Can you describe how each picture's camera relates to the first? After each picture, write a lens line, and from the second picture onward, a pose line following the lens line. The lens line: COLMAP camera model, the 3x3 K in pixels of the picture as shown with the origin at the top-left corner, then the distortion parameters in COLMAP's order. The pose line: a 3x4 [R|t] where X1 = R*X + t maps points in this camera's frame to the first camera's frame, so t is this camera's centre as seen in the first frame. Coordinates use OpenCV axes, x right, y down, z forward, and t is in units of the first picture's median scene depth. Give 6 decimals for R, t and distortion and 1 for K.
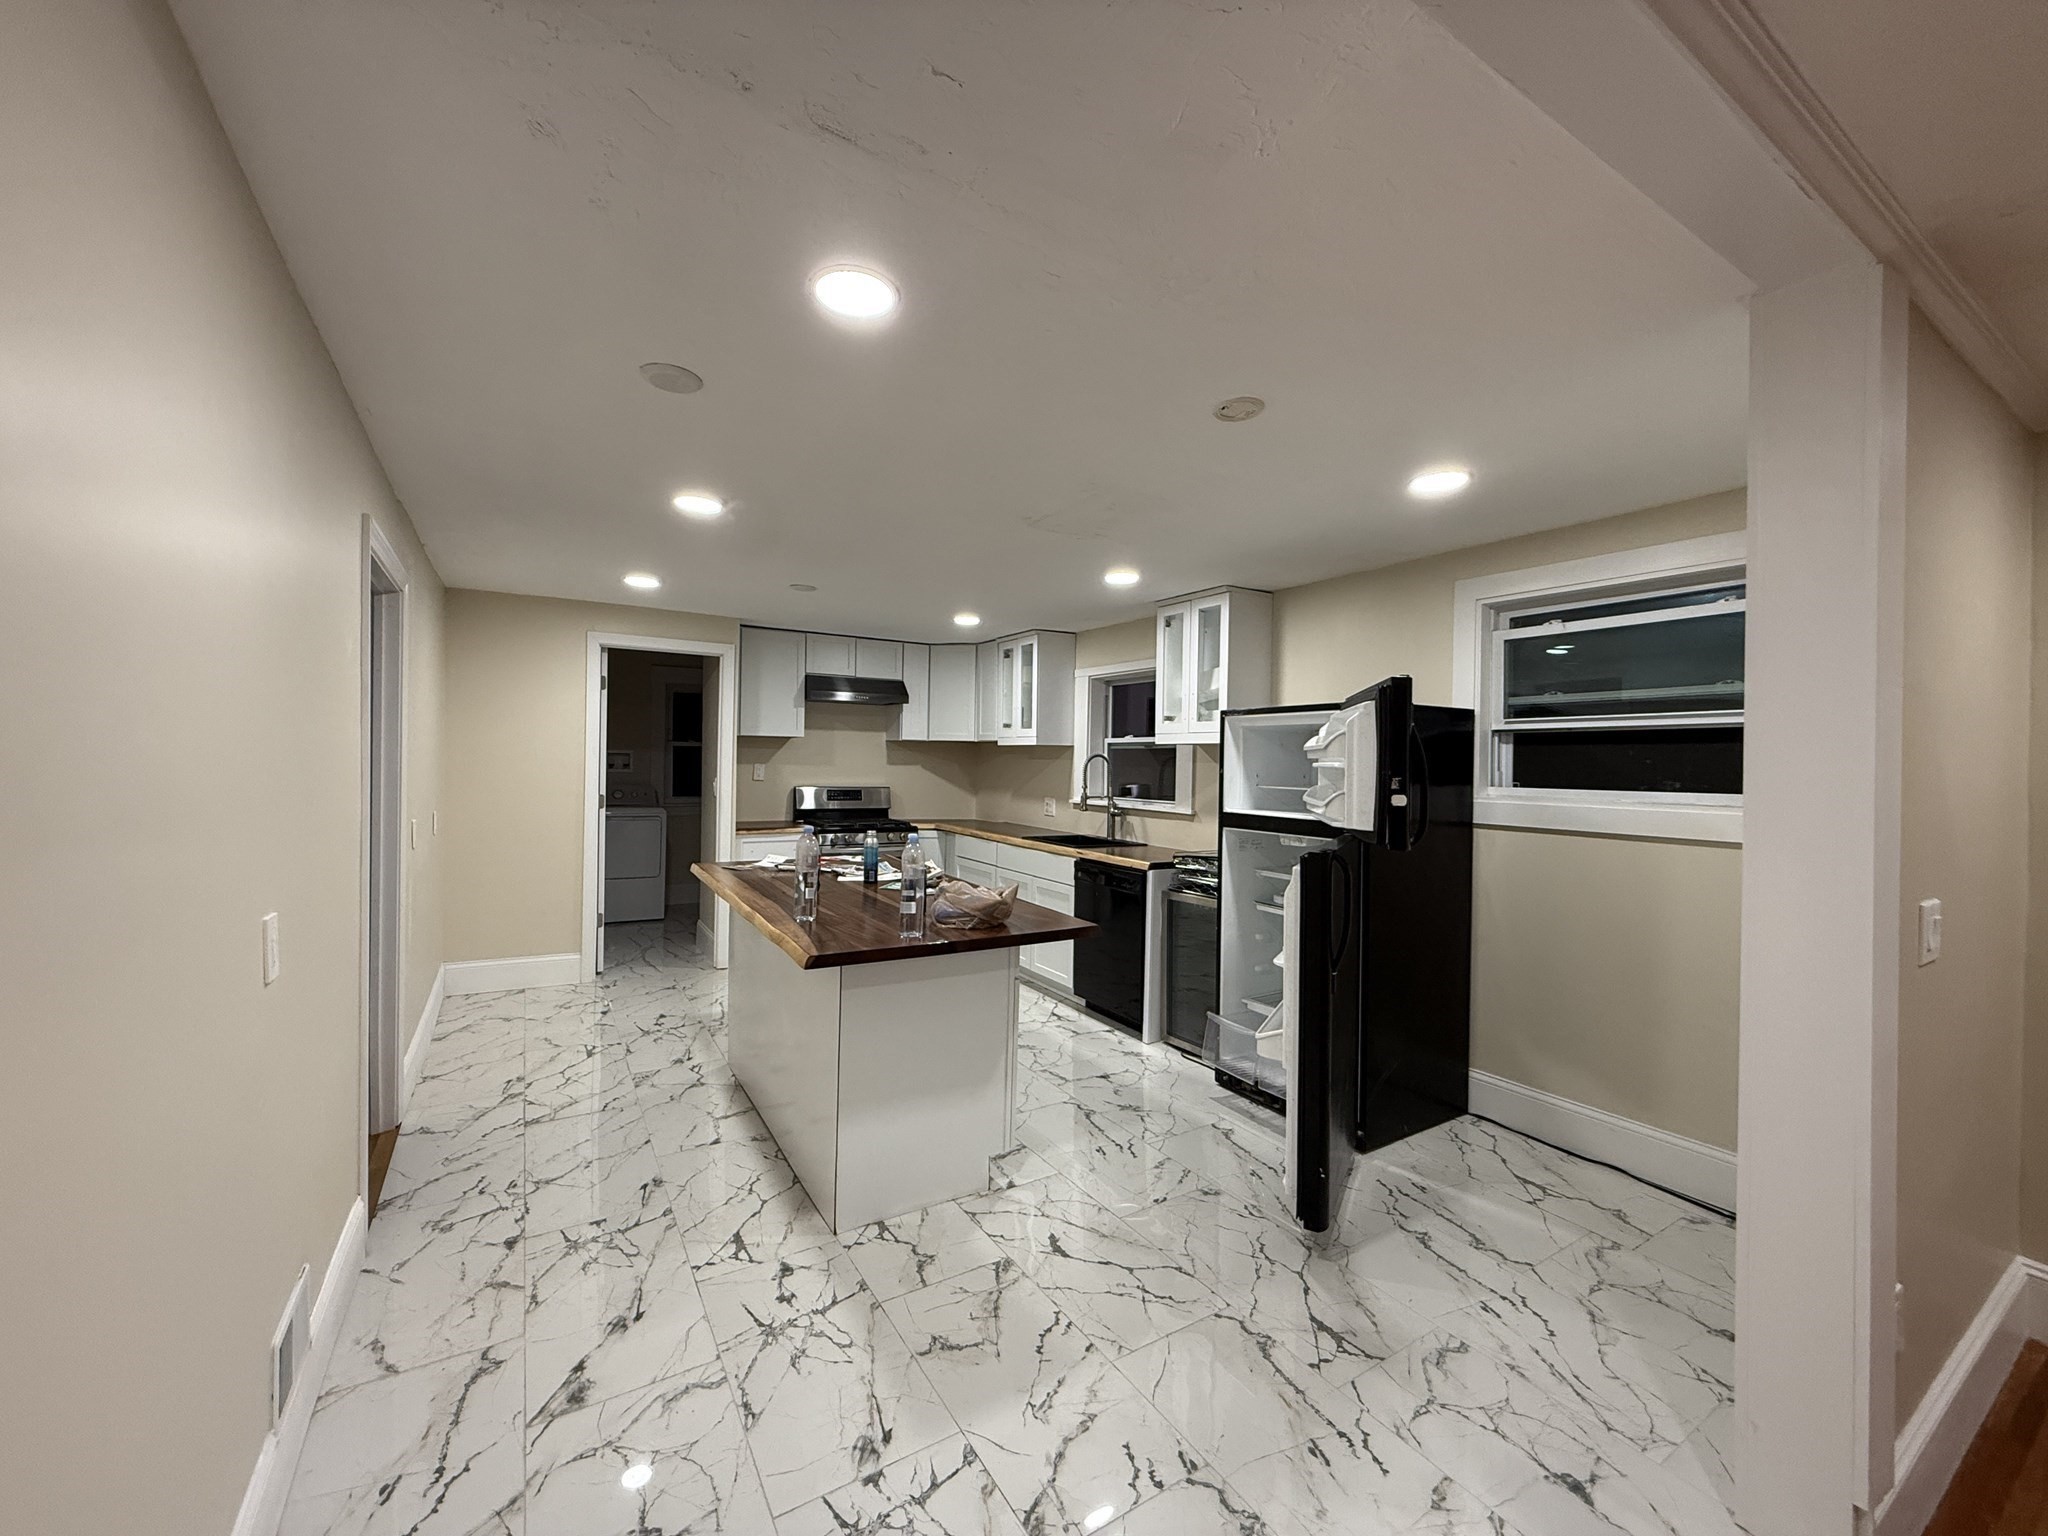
lens RADIAL K [[815.5, 0, 1015.4], [0, 815.5, 763.2], [0, 0, 1]] dist [-0.000517, 0.000223]
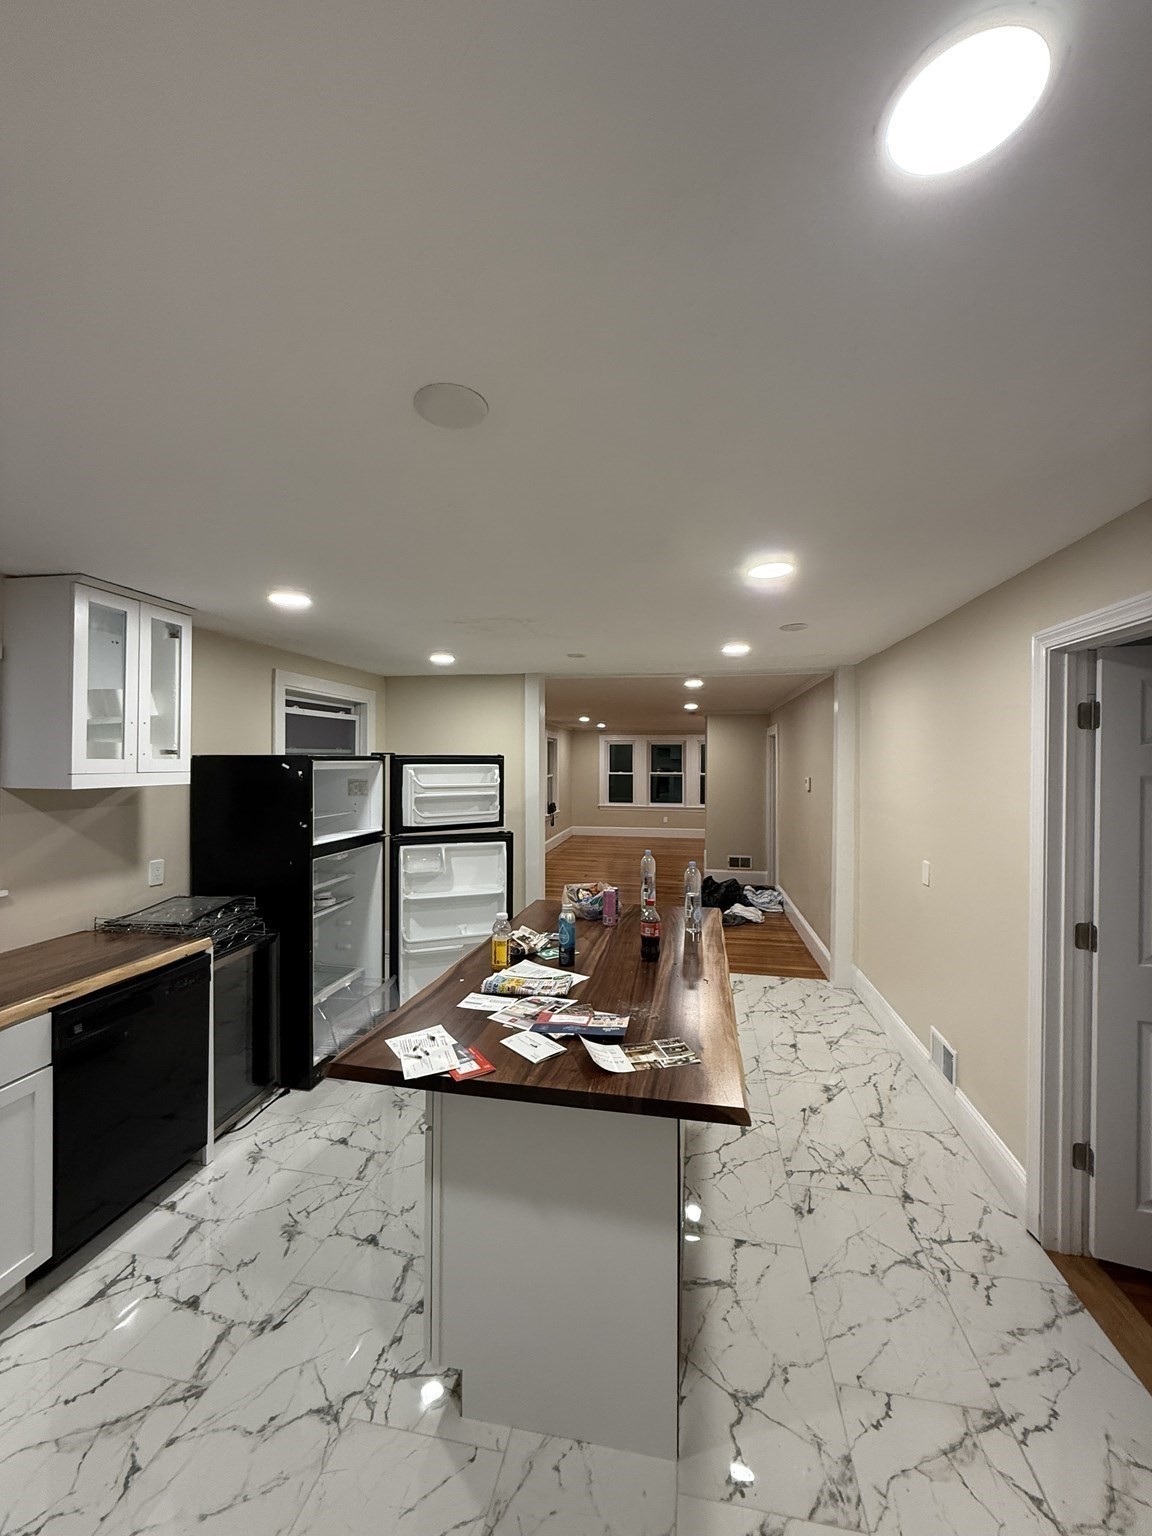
lens RADIAL K [[611.6, 0, 573.1], [0, 611.6, 763.5], [0, 0, 1]] dist [-0.000517, 0.000223]
pose [[-0.741641, -0.026382, 0.670277, -0.553995], [-0.014086, 0.999618, 0.023759, -0.075800], [-0.670649, 0.008180, -0.741730, 1.337427]]
